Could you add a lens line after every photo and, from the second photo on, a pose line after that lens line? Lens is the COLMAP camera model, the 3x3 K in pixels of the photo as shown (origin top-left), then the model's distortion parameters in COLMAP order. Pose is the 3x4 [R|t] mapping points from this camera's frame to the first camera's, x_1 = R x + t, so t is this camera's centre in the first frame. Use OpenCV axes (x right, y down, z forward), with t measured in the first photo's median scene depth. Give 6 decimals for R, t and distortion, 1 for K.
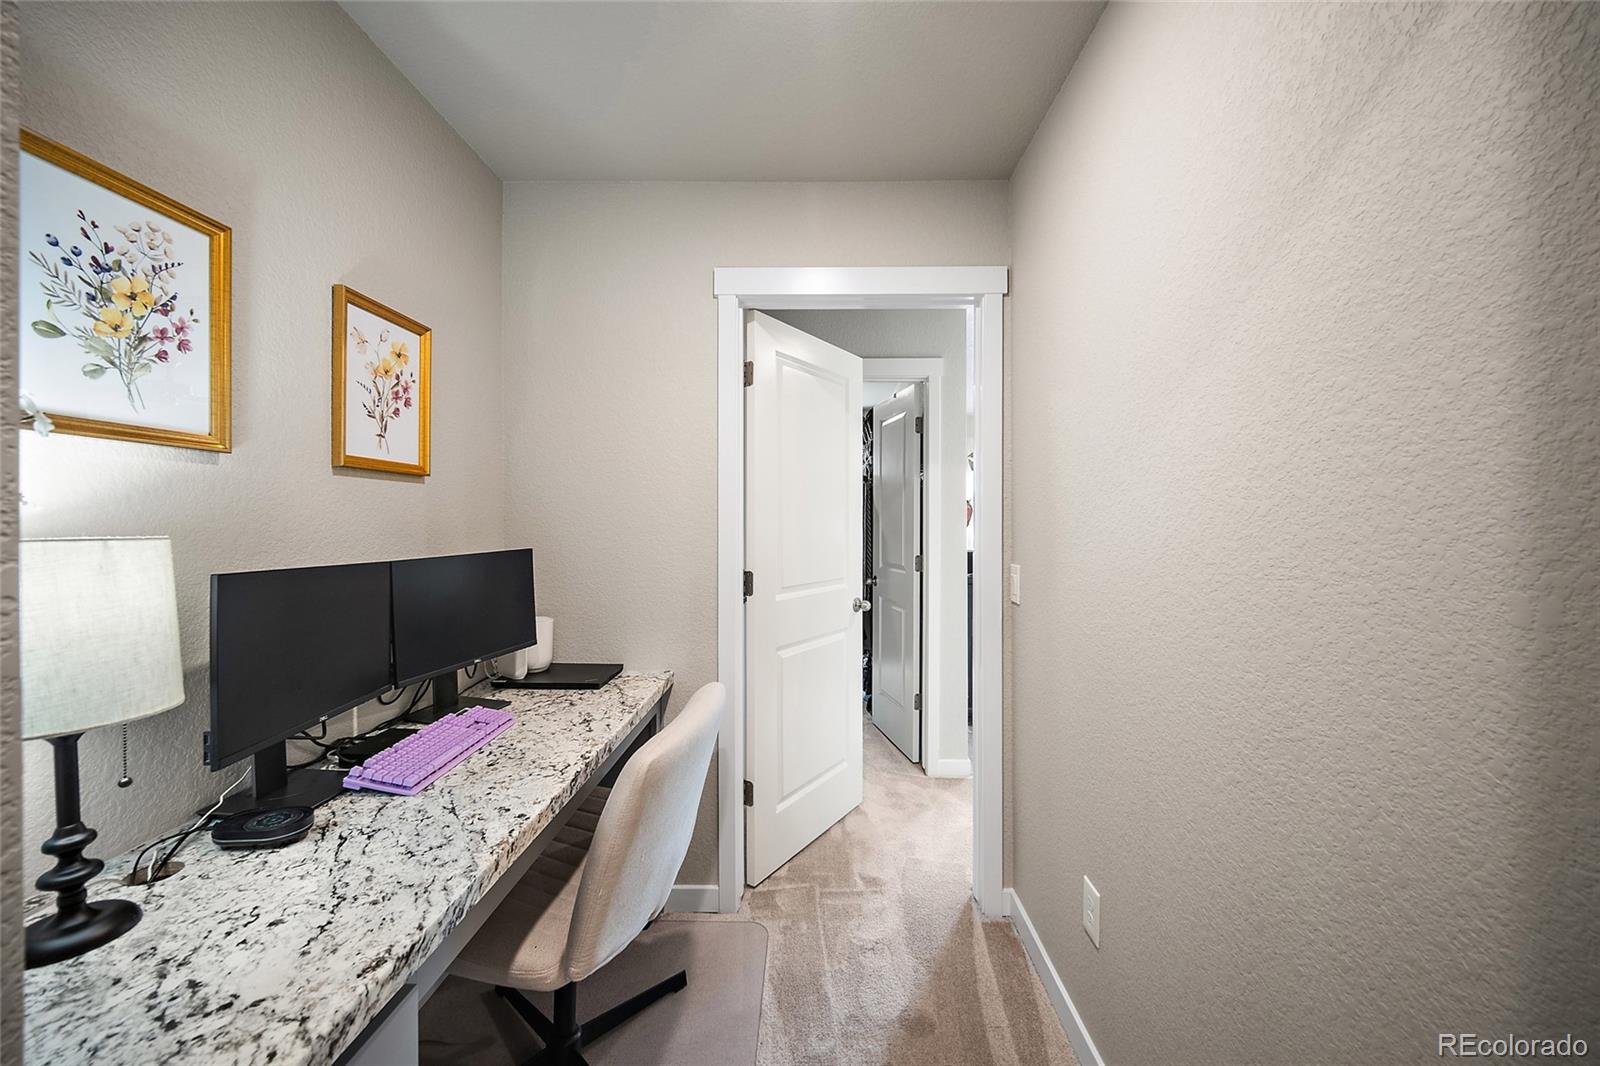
lens RADIAL K [[631.4, 0, 801.5], [0, 631.4, 514.7], [0, 0, 1]] dist [-0.001561, 0.000954]
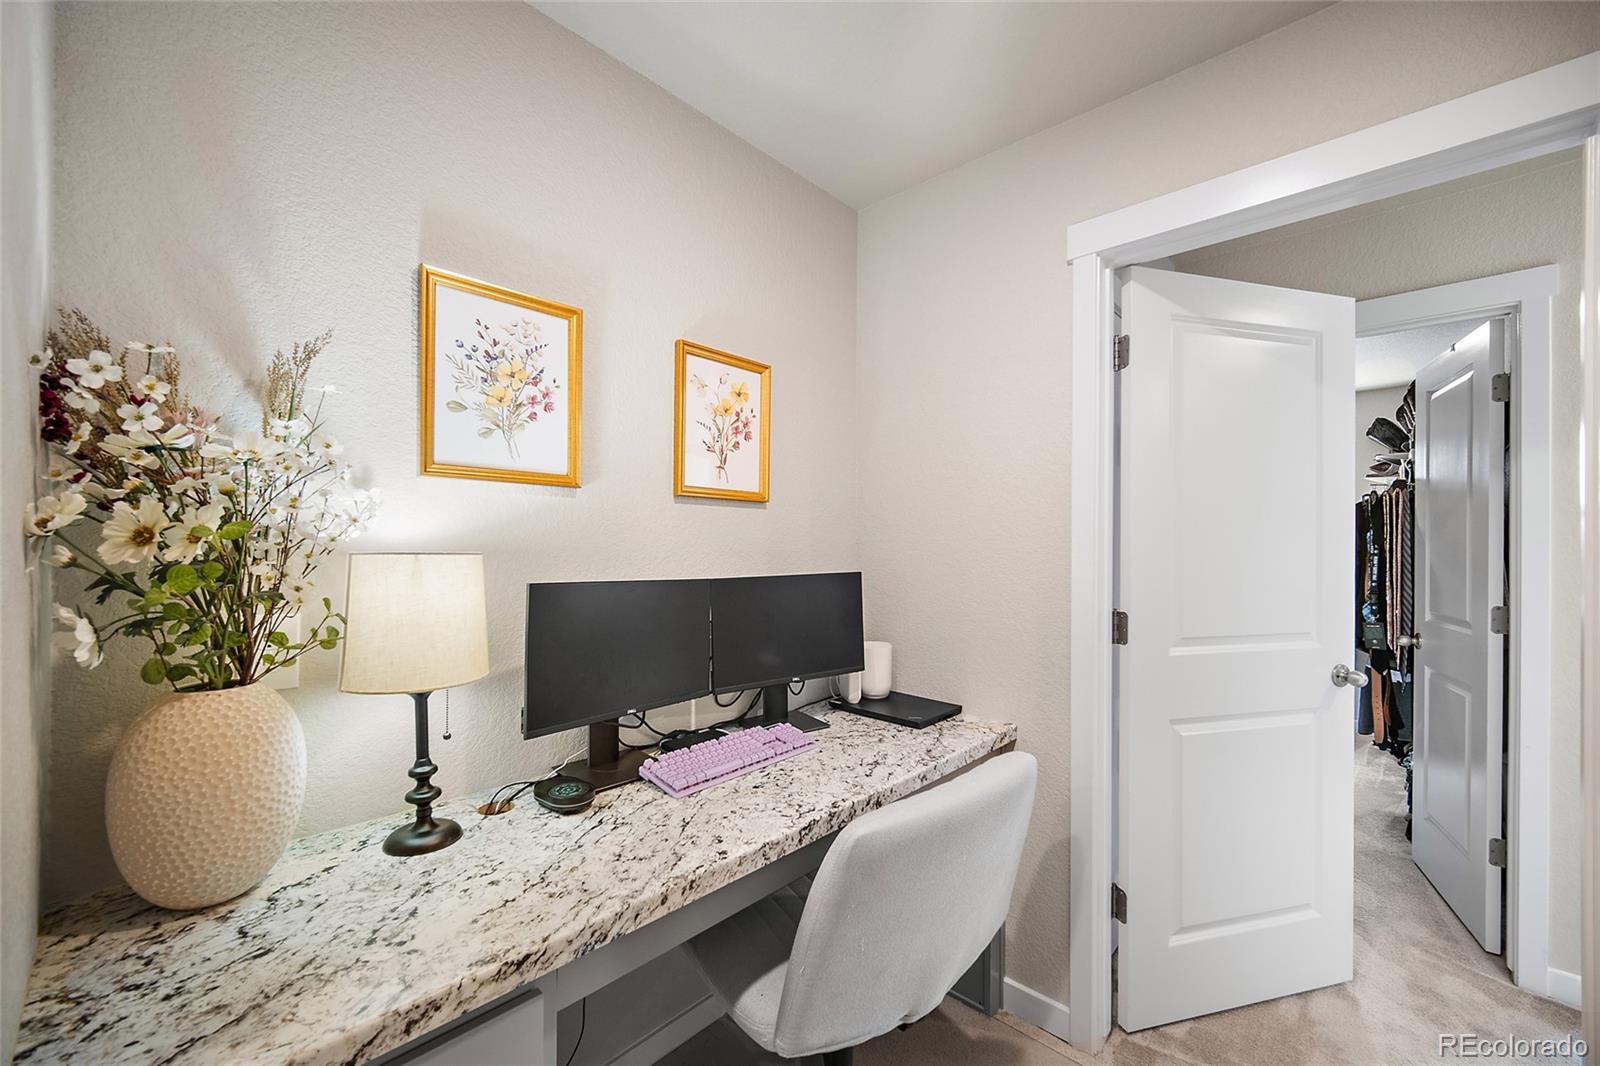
lens RADIAL K [[628.4, 0, 803.2], [0, 628.4, 539.3], [0, 0, 1]] dist [-0.001594, 0.000165]
pose [[0.746590, -0.001285, -0.665284, 0.212980], [-0.000438, 0.999997, -0.002424, 0.006491], [0.665285, 0.002101, 0.746587, 0.290458]]
